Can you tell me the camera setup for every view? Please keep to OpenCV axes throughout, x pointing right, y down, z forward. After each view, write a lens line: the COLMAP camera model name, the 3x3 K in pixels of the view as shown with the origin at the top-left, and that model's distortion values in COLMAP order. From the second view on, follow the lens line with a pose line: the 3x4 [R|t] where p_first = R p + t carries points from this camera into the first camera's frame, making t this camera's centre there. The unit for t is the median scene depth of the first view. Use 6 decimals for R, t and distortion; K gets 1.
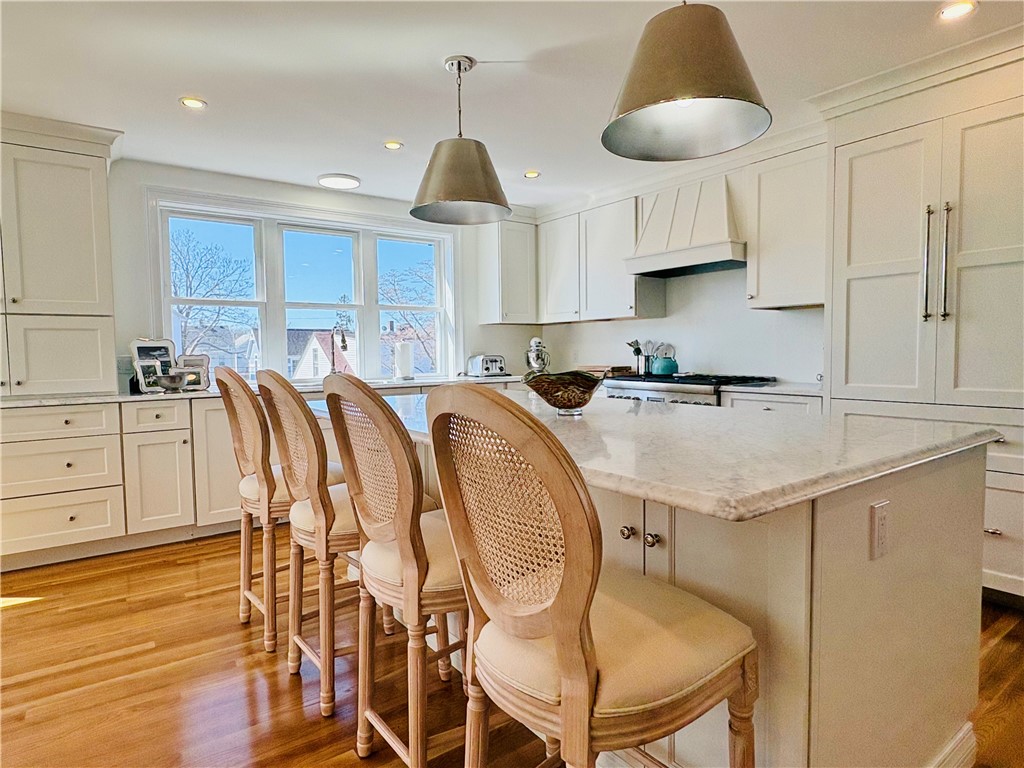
lens RADIAL K [[590.3, 0, 511.3], [0, 590.3, 382.9], [0, 0, 1]] dist [0.002959, -0.002547]
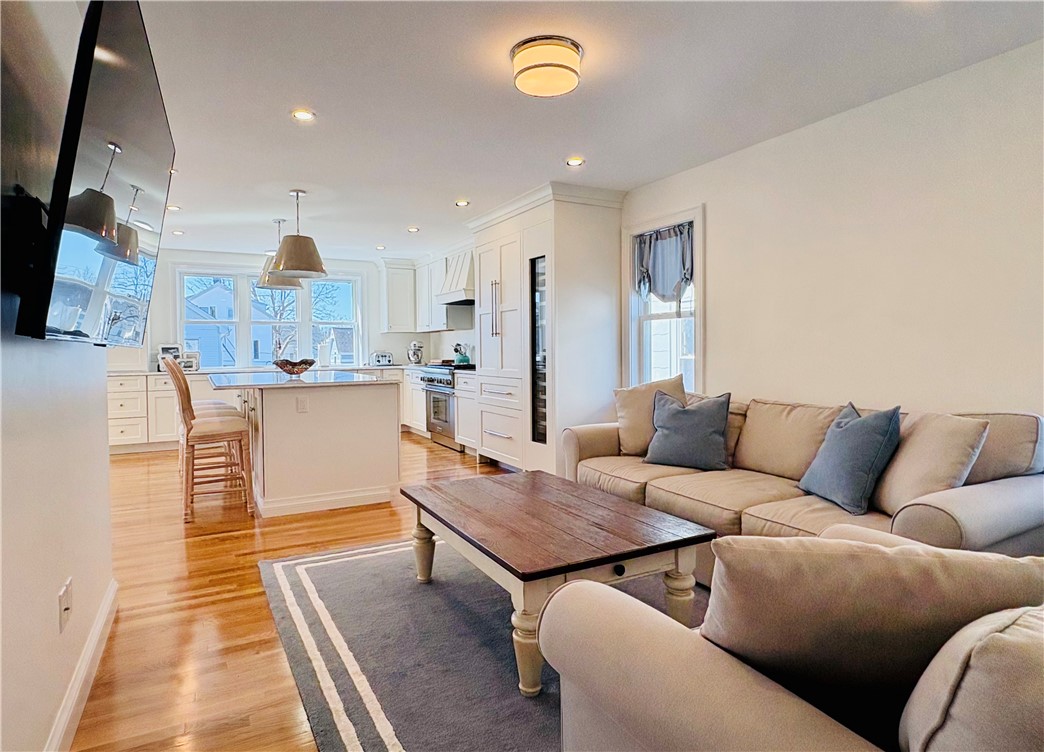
lens RADIAL K [[593.6, 0, 518.9], [0, 593.6, 361.5], [0, 0, 1]] dist [0.001874, 0.004699]
pose [[0.990739, 0.005519, -0.135665, 0.731062], [-0.009750, 0.999486, -0.030540, 0.029920], [0.135426, 0.031580, 0.990284, -0.701776]]
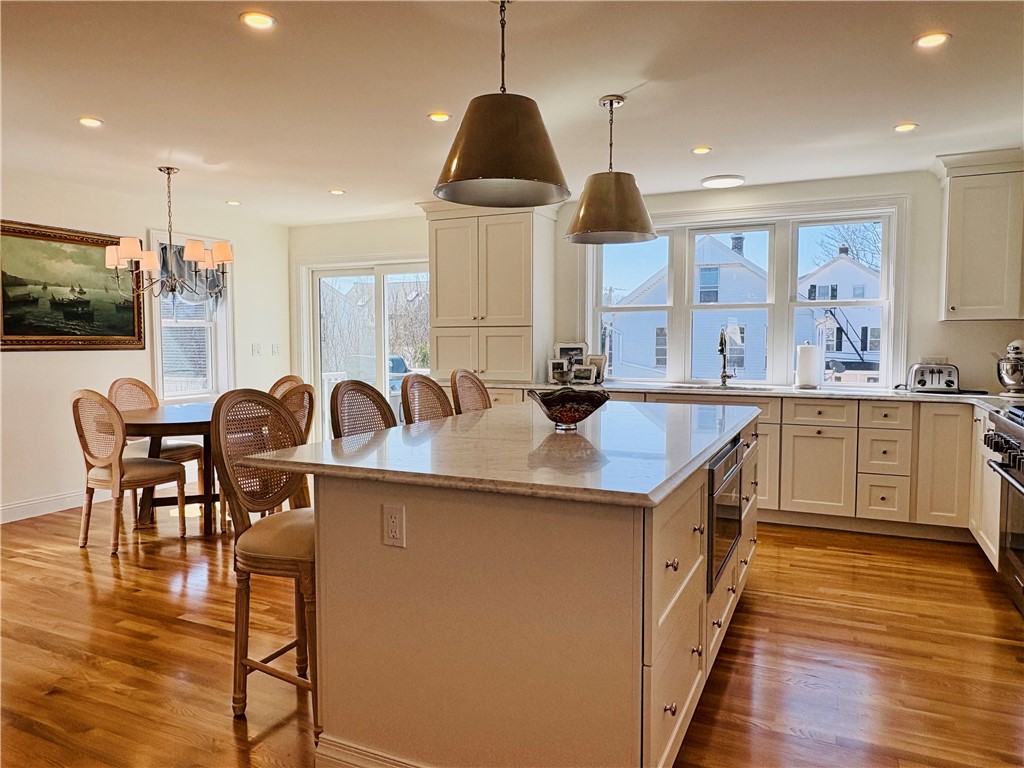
lens RADIAL K [[712.1, 0, 510.2], [0, 712.1, 382.9], [0, 0, 1]] dist [-0.002235, 0.002527]
pose [[0.469793, 0.068348, -0.880126, 0.675022], [-0.051274, 0.997428, 0.050088, -0.054502], [0.881286, 0.021597, 0.472090, 0.156192]]
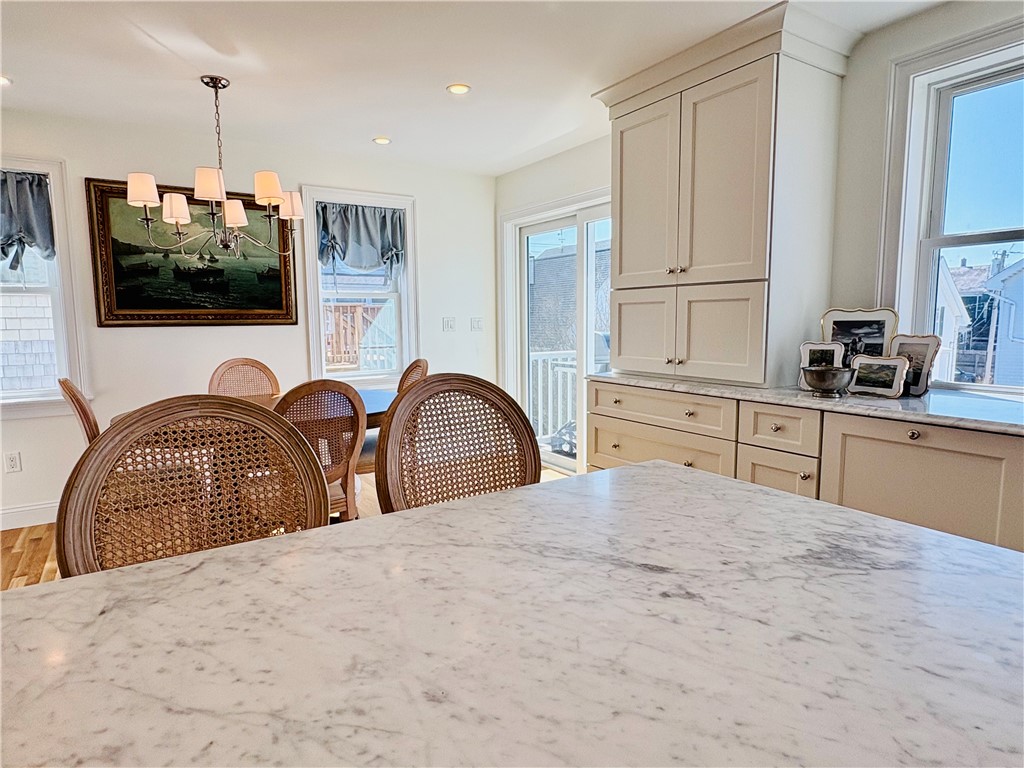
lens RADIAL K [[590.3, 0, 506.2], [0, 590.3, 384.1], [0, 0, 1]] dist [0.002959, -0.002547]
pose [[-0.061322, 0.131911, -0.989363, 0.069536], [-0.039442, 0.990134, 0.134458, -0.063112], [0.997338, 0.047267, -0.055514, 0.638423]]
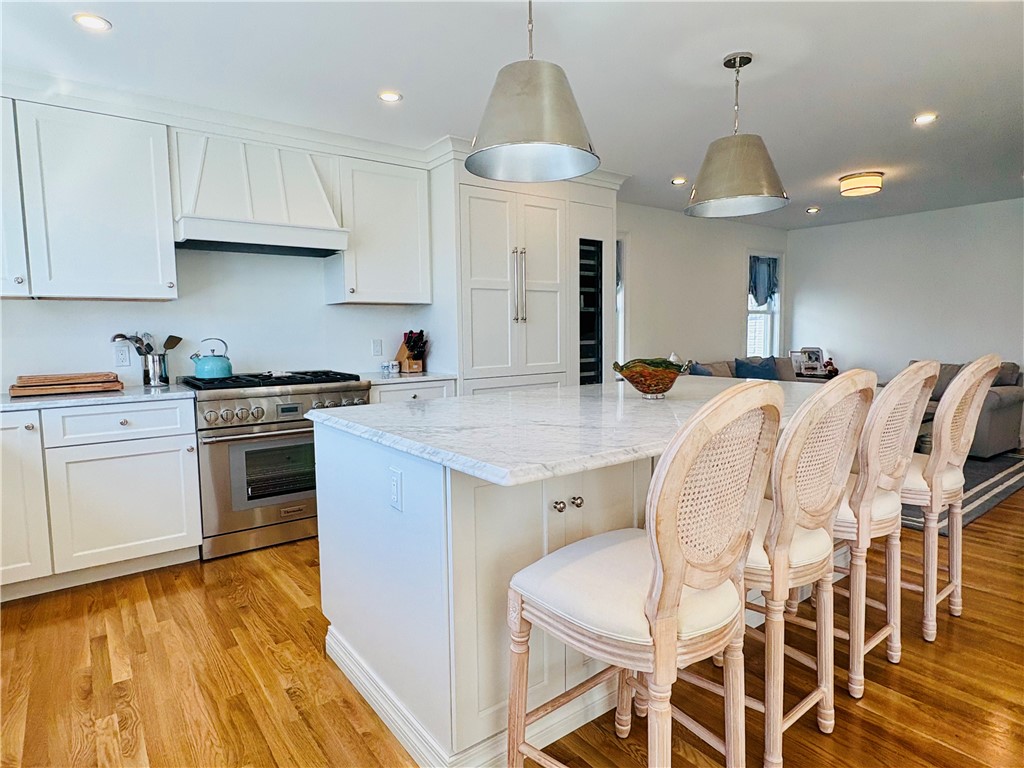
lens RADIAL K [[590.3, 0, 513.3], [0, 590.3, 381.7], [0, 0, 1]] dist [0.002959, -0.002547]
pose [[-0.018975, -0.075899, 0.996935, -0.579855], [0.067533, 0.994740, 0.077017, -0.047876], [-0.997537, 0.068787, -0.013750, 0.712954]]
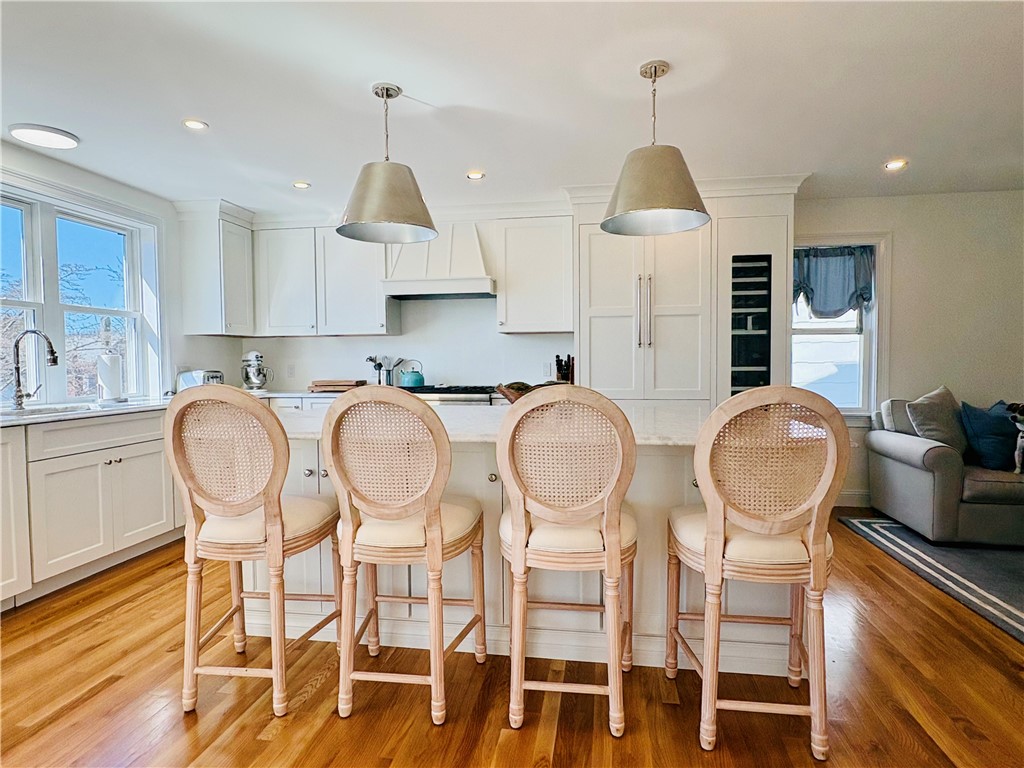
lens RADIAL K [[590.3, 0, 507.5], [0, 590.3, 384.1], [0, 0, 1]] dist [0.002959, -0.002547]
pose [[0.715531, -0.021425, 0.698253, -0.448922], [0.036460, 0.999313, -0.006700, -0.005806], [-0.697629, 0.030252, 0.715820, 0.081893]]
